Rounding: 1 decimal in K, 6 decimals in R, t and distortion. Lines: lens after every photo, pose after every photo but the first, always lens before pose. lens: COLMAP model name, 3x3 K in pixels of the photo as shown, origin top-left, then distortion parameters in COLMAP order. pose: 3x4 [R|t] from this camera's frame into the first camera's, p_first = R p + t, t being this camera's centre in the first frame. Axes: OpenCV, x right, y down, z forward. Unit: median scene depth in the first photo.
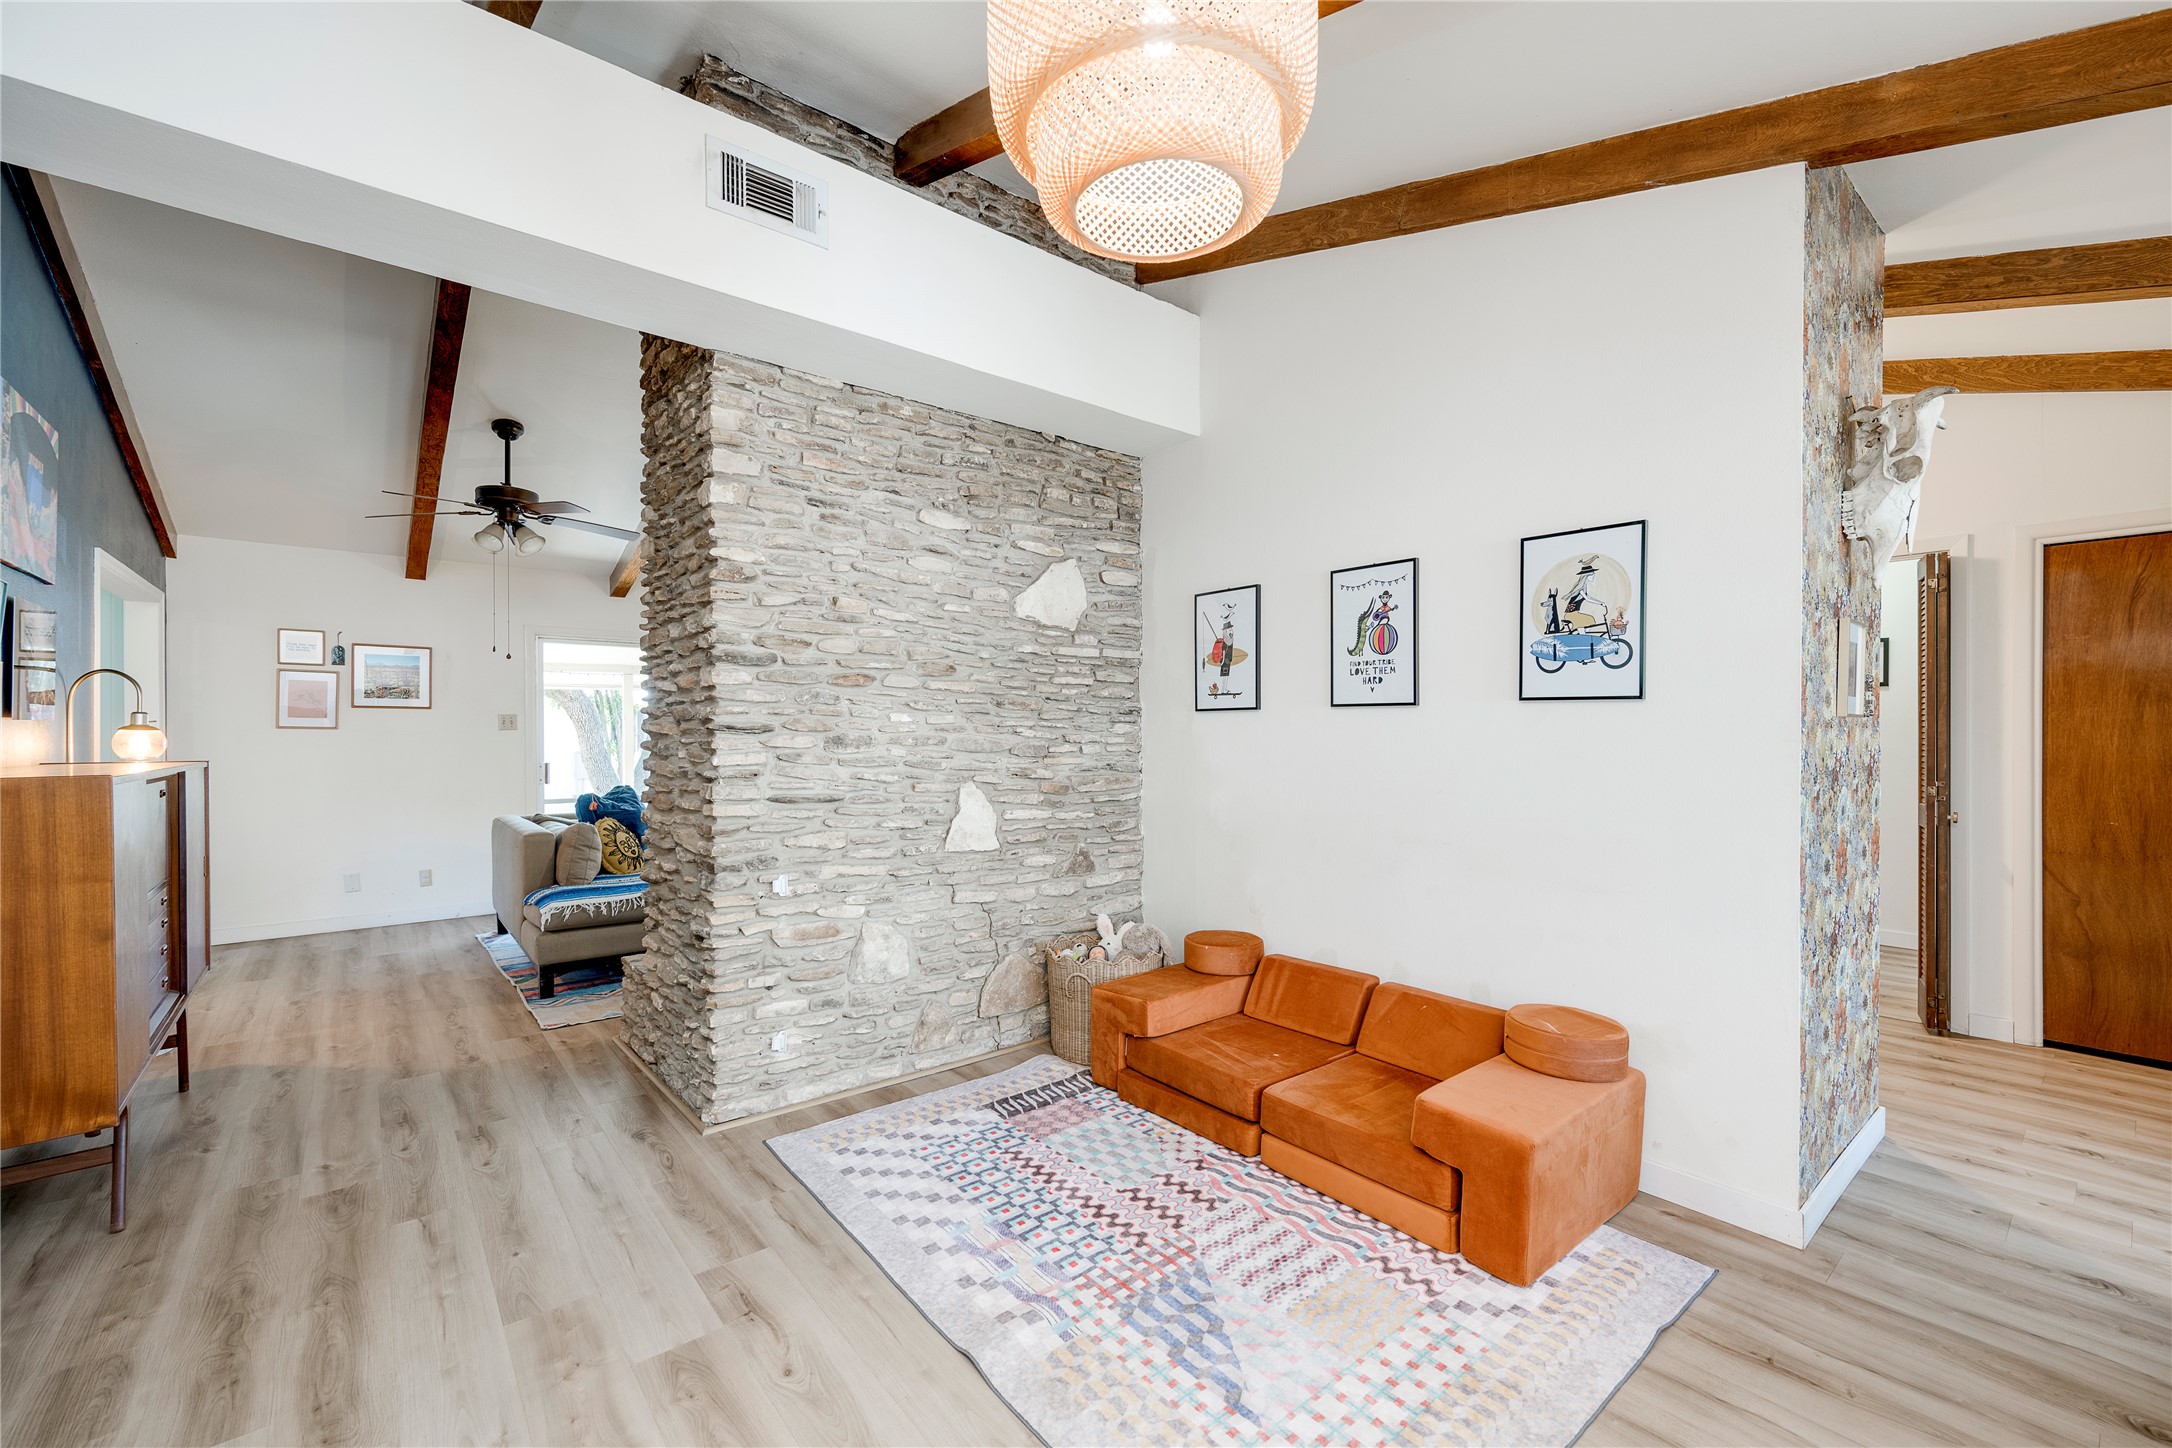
lens RADIAL K [[904.6, 0, 1083.3], [0, 904.6, 734.1], [0, 0, 1]] dist [-0.001265, -0.000192]
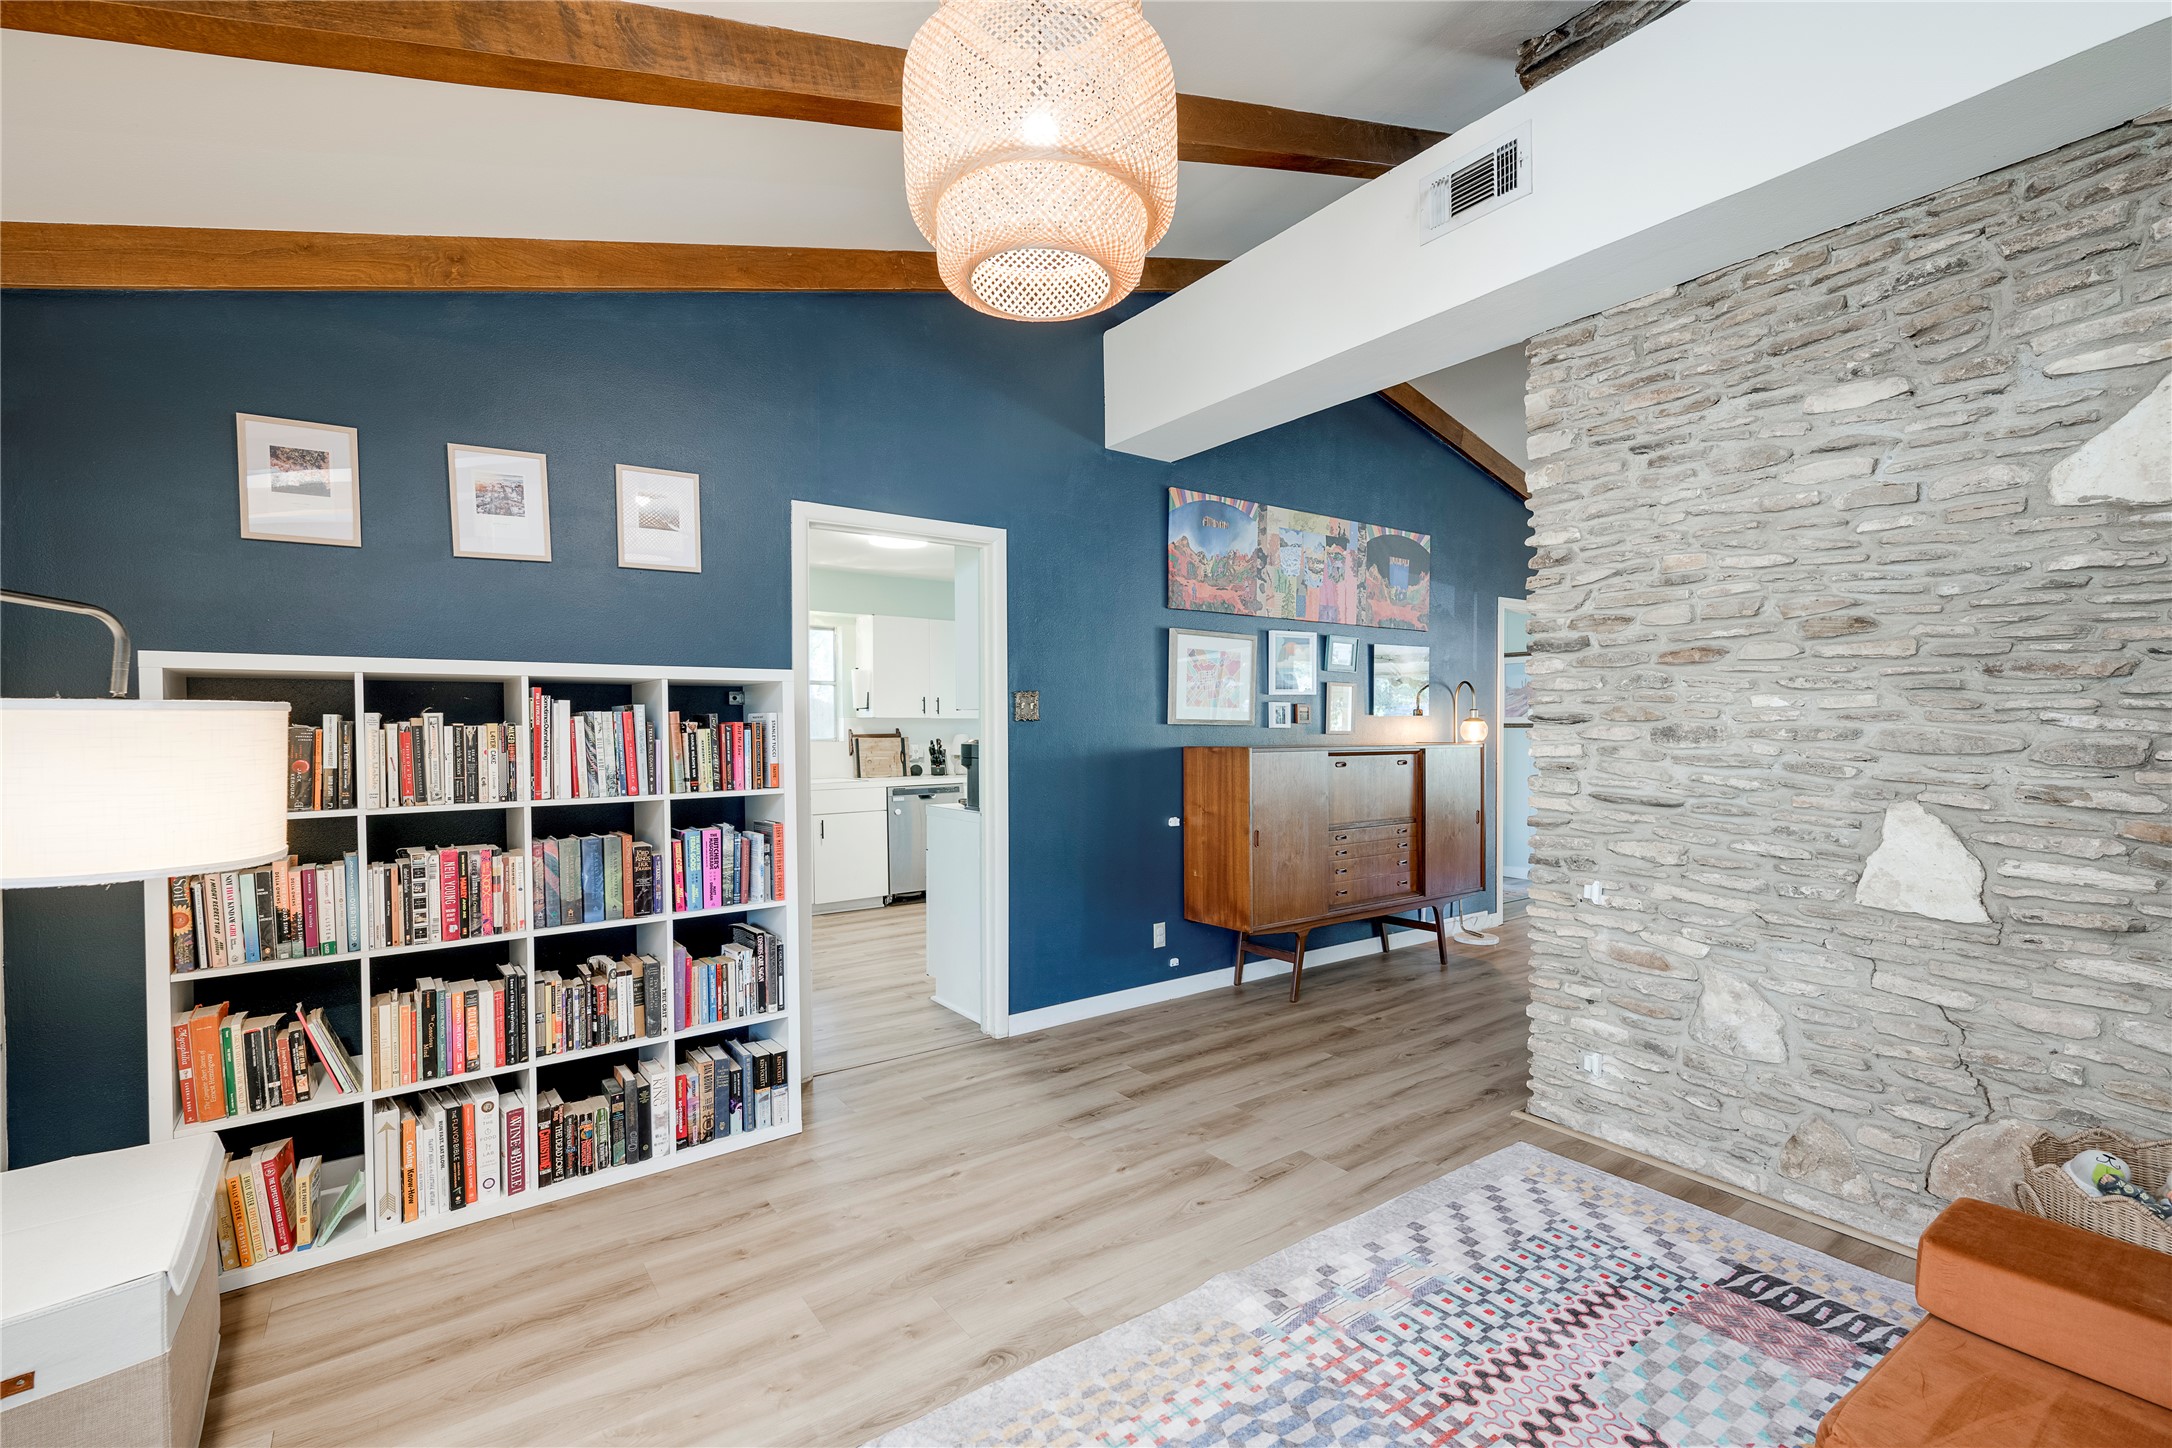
lens RADIAL K [[956.6, 0, 1085.6], [0, 956.6, 741.9], [0, 0, 1]] dist [0.001331, 0.000342]
pose [[-0.078964, 0.017508, -0.996724, 0.657326], [0.003342, 0.999845, 0.017298, -0.000796], [0.996872, -0.001965, -0.079010, 0.570093]]
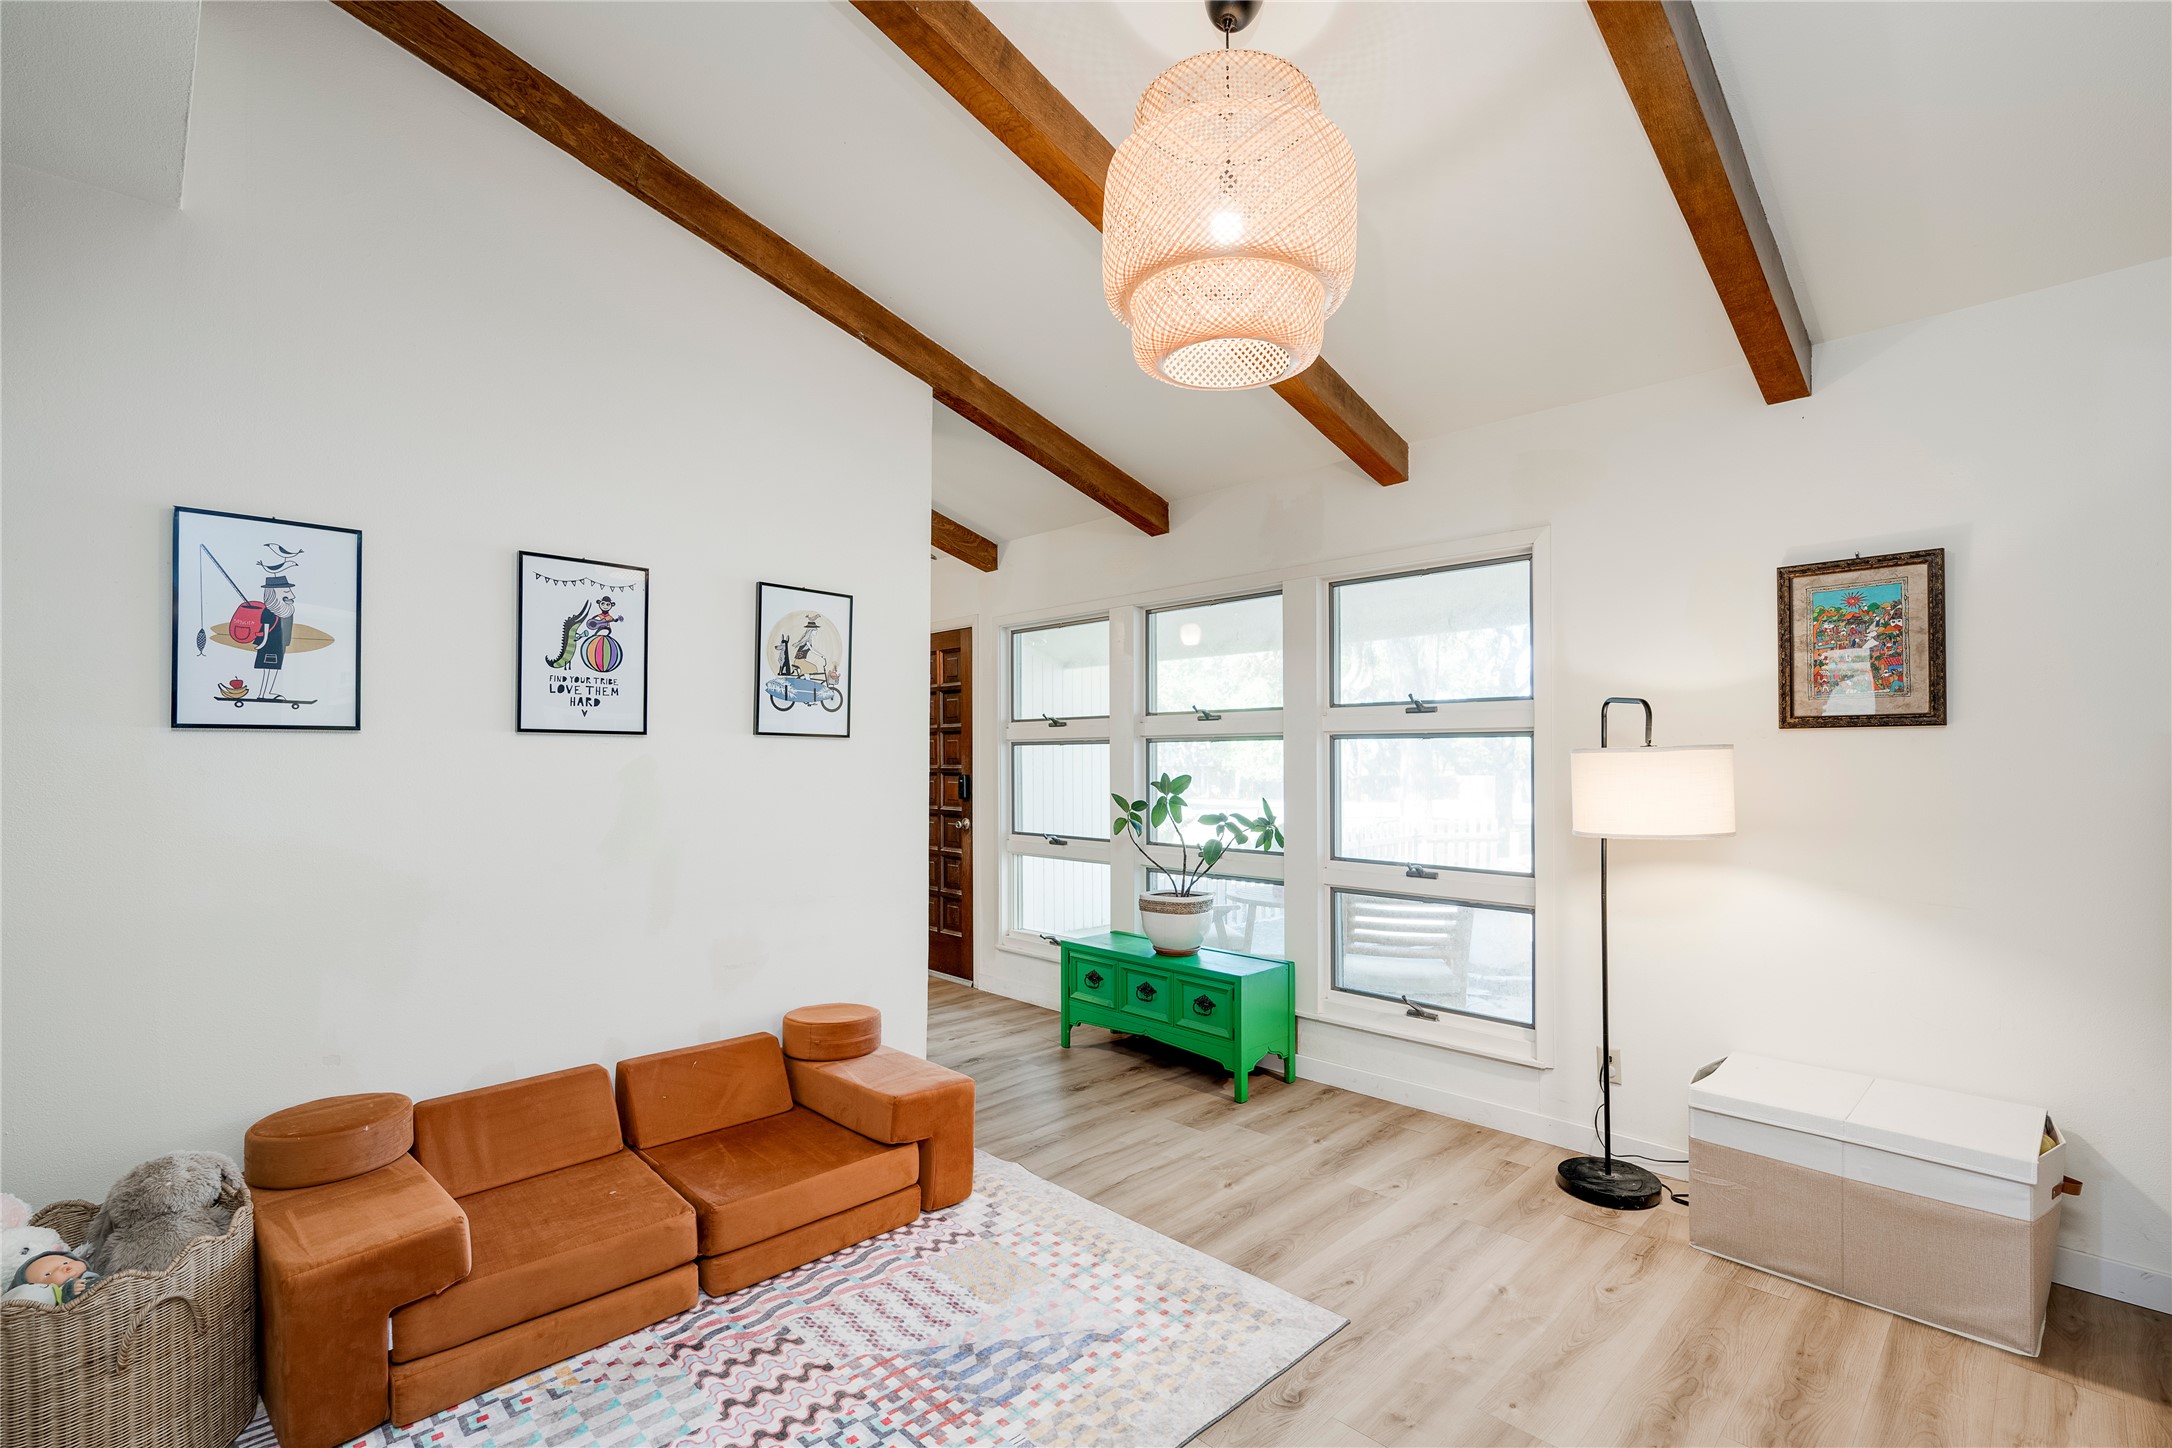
lens RADIAL K [[953.7, 0, 1139.1], [0, 953.7, 749.4], [0, 0, 1]] dist [-0.000750, -0.000162]
pose [[-0.124545, 0.012082, 0.992140, -0.618387], [0.003465, 0.999925, -0.011742, -0.004956], [-0.992208, 0.001975, -0.124578, 0.640615]]
